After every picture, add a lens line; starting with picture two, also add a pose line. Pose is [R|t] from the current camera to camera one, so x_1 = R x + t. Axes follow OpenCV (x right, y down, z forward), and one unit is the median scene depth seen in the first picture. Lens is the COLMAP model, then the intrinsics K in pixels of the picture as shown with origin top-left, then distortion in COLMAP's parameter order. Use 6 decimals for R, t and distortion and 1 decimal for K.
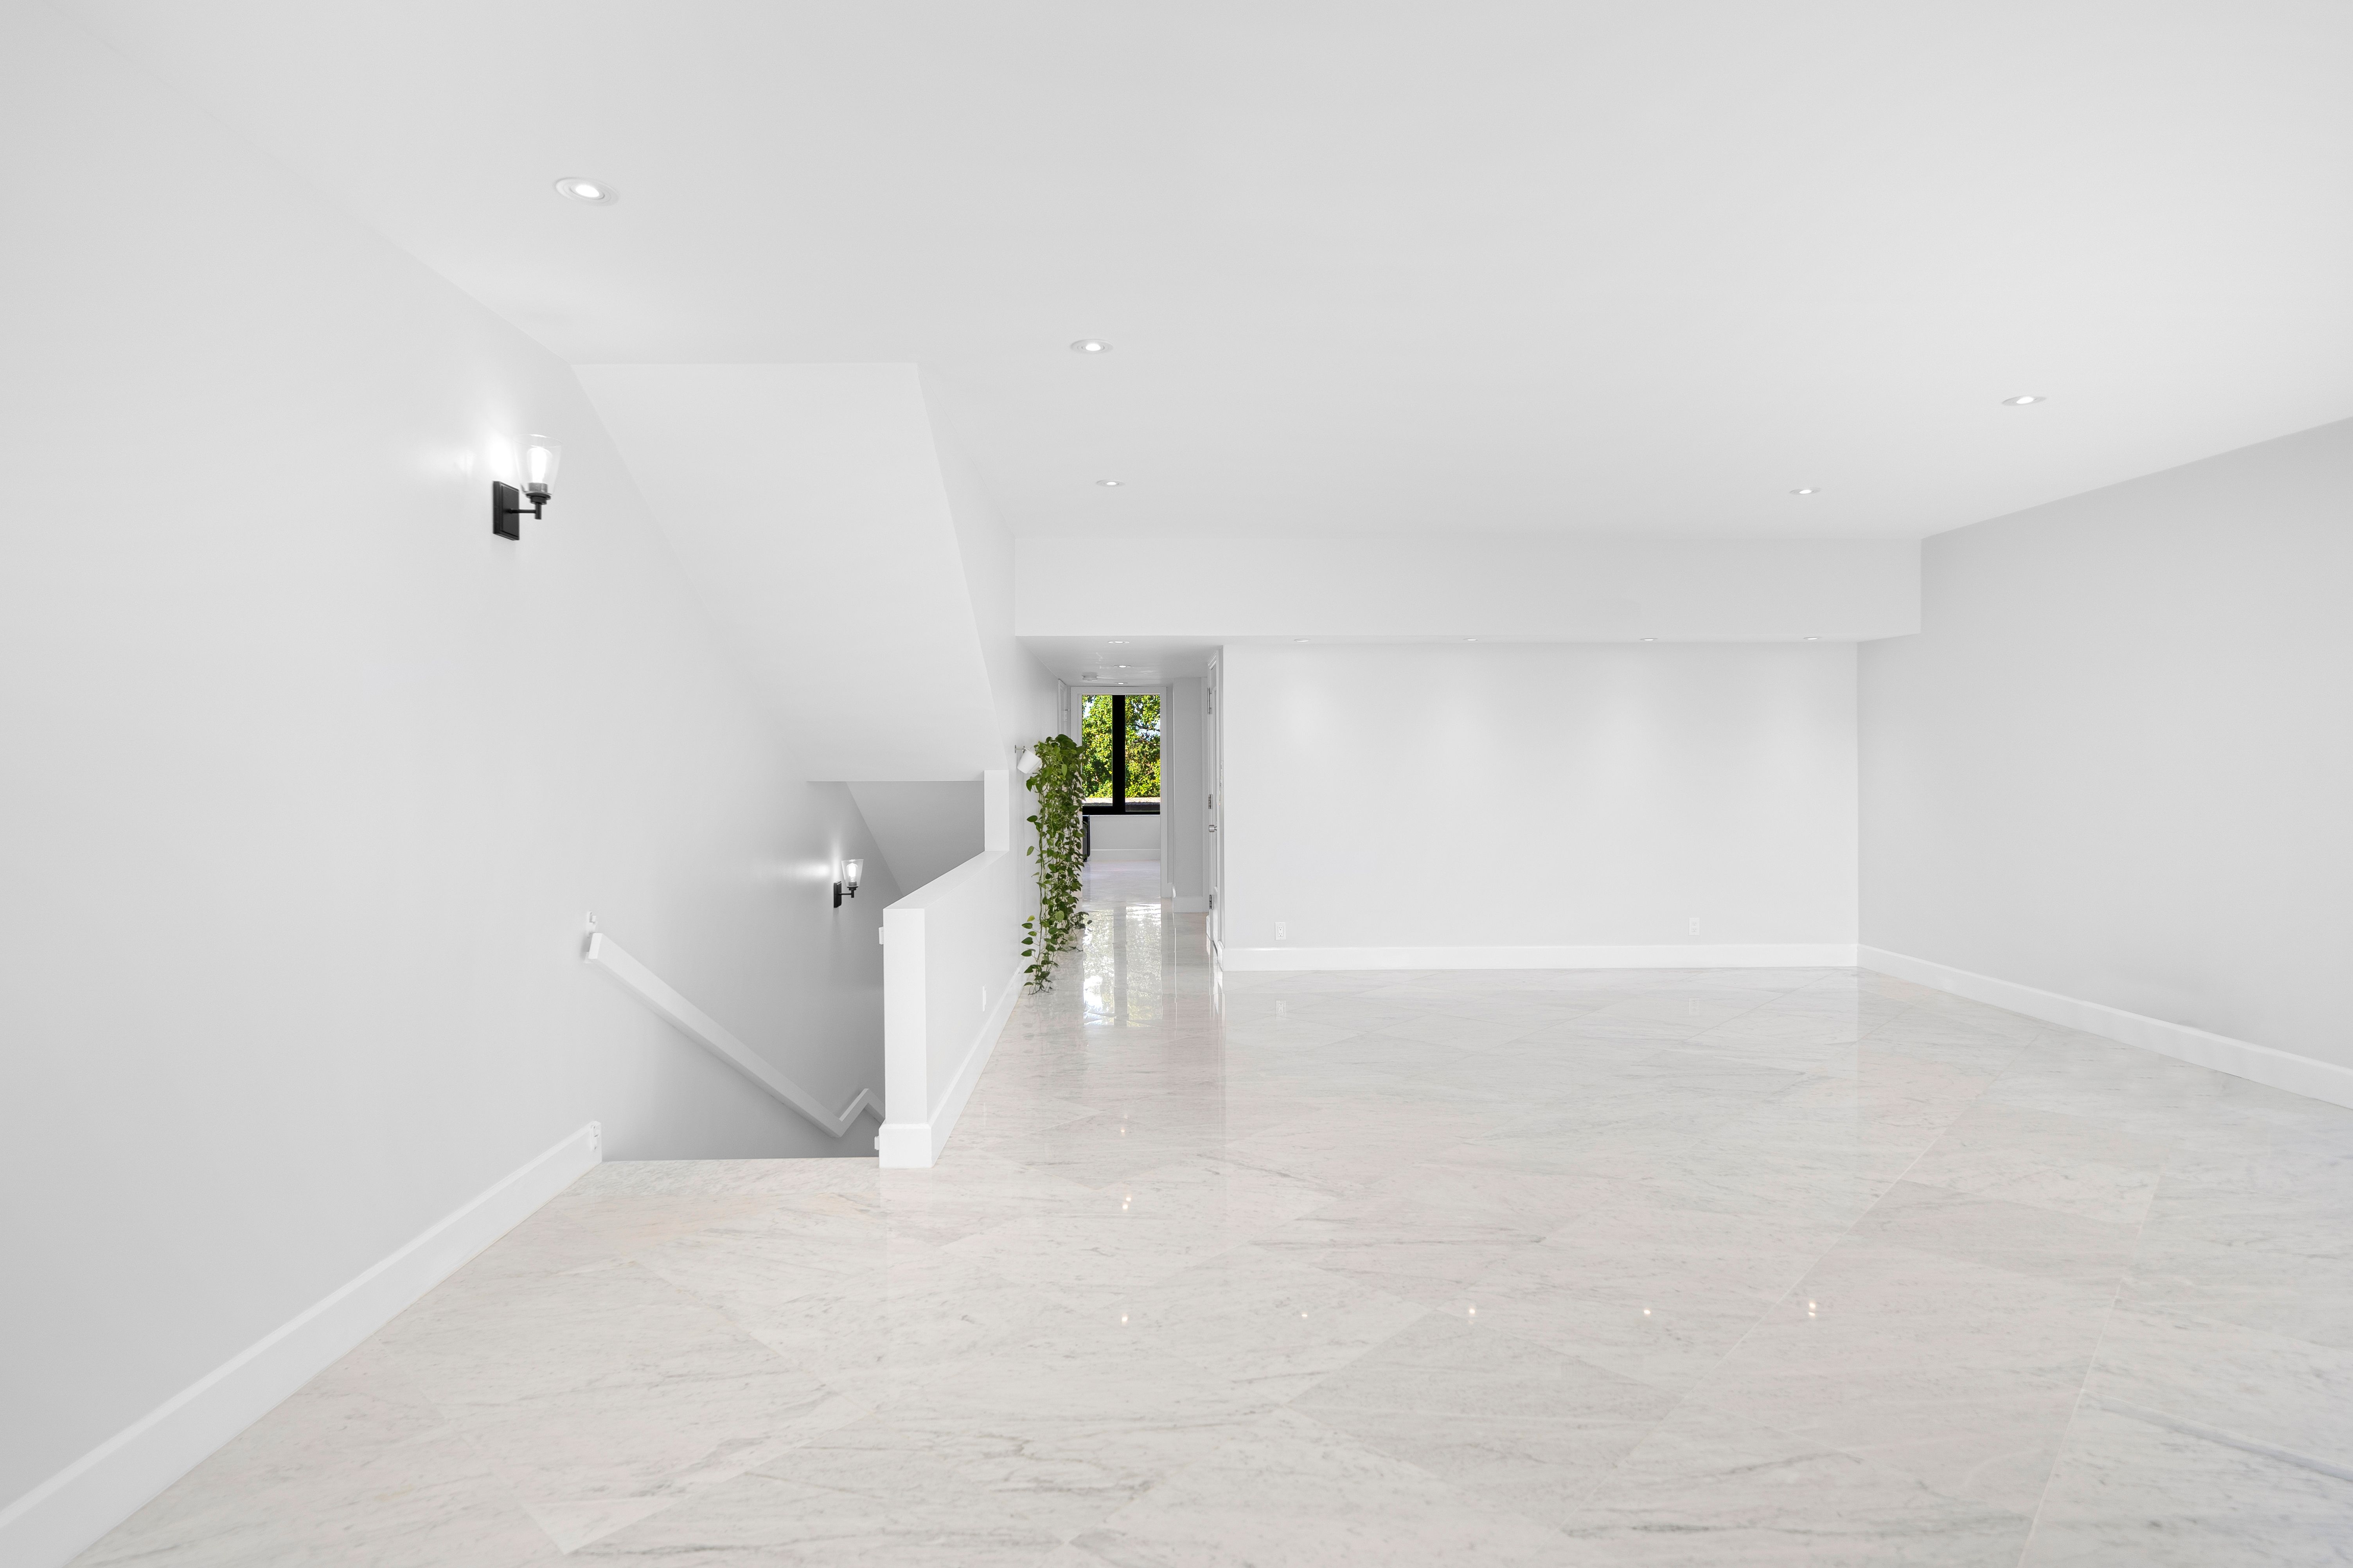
lens RADIAL K [[1253.8, 0, 1167.0], [0, 1253.8, 781.8], [0, 0, 1]] dist [0.004588, 0.000337]
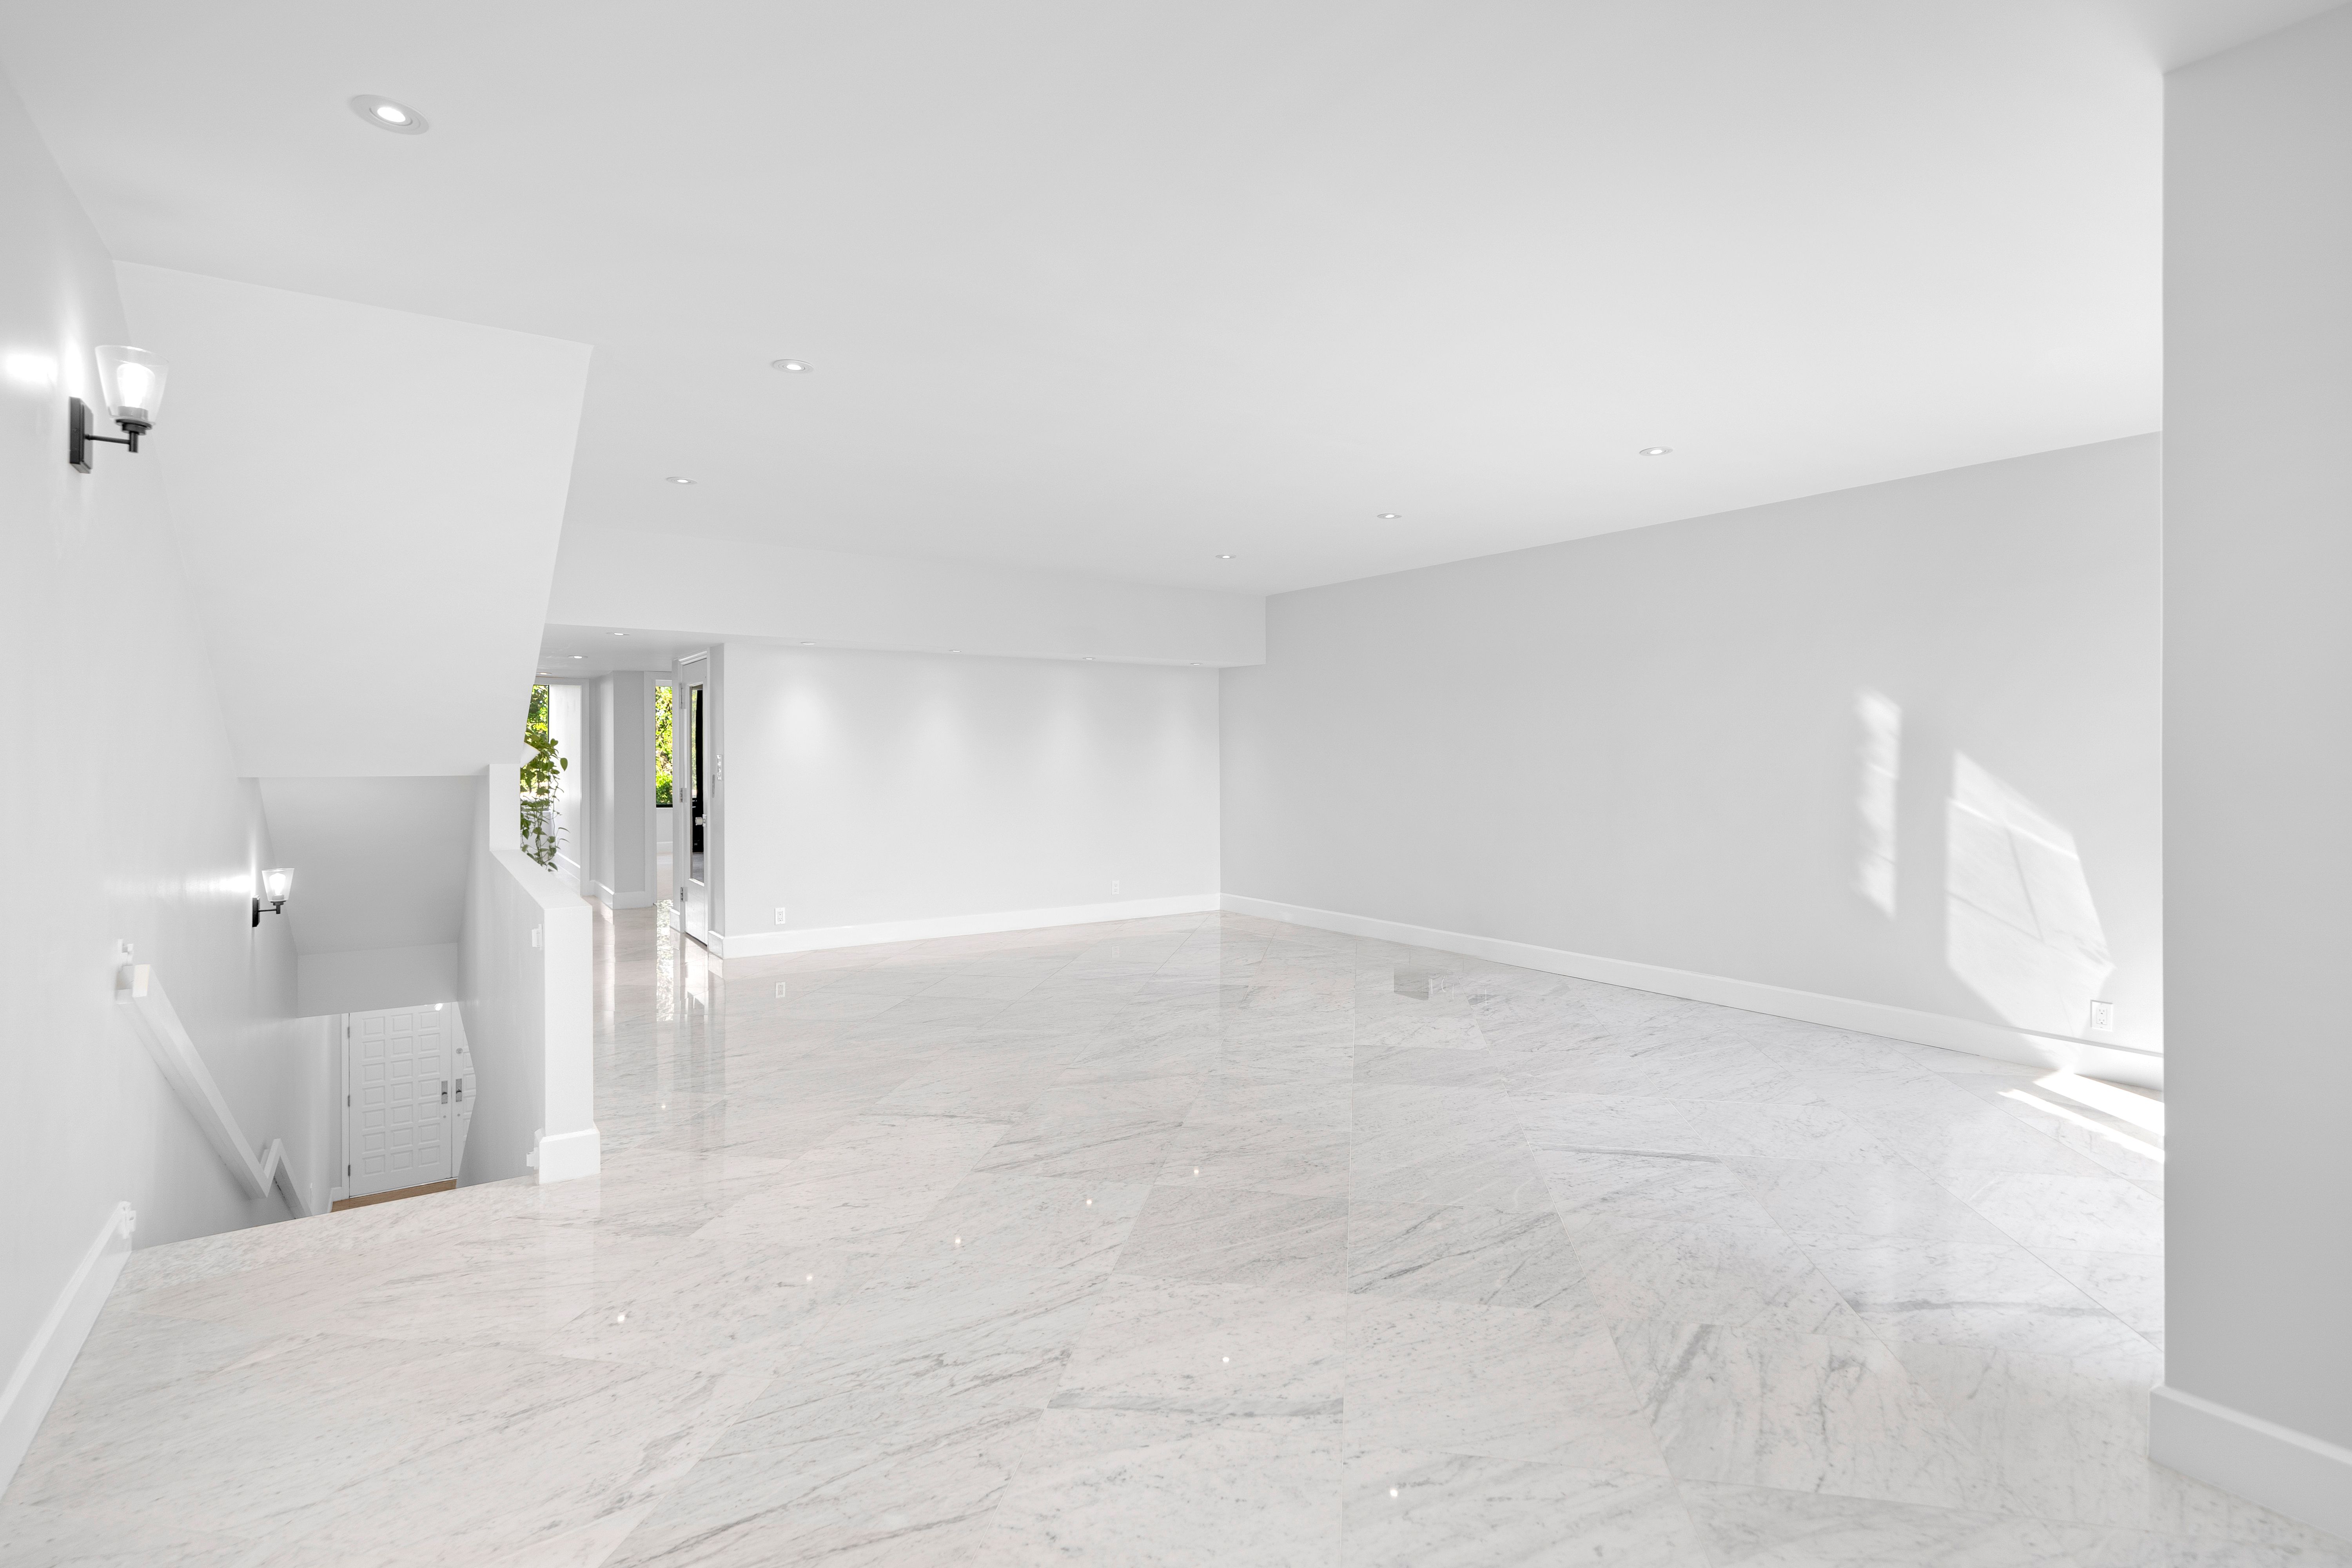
lens RADIAL K [[1145.4, 0, 1186.8], [0, 1145.4, 769.7], [0, 0, 1]] dist [0.003888, 0.000491]
pose [[0.827698, -0.003657, 0.561162, -0.356532], [0.006448, 0.999975, -0.002994, 0.001134], [-0.561137, 0.006096, 0.827700, 0.010761]]
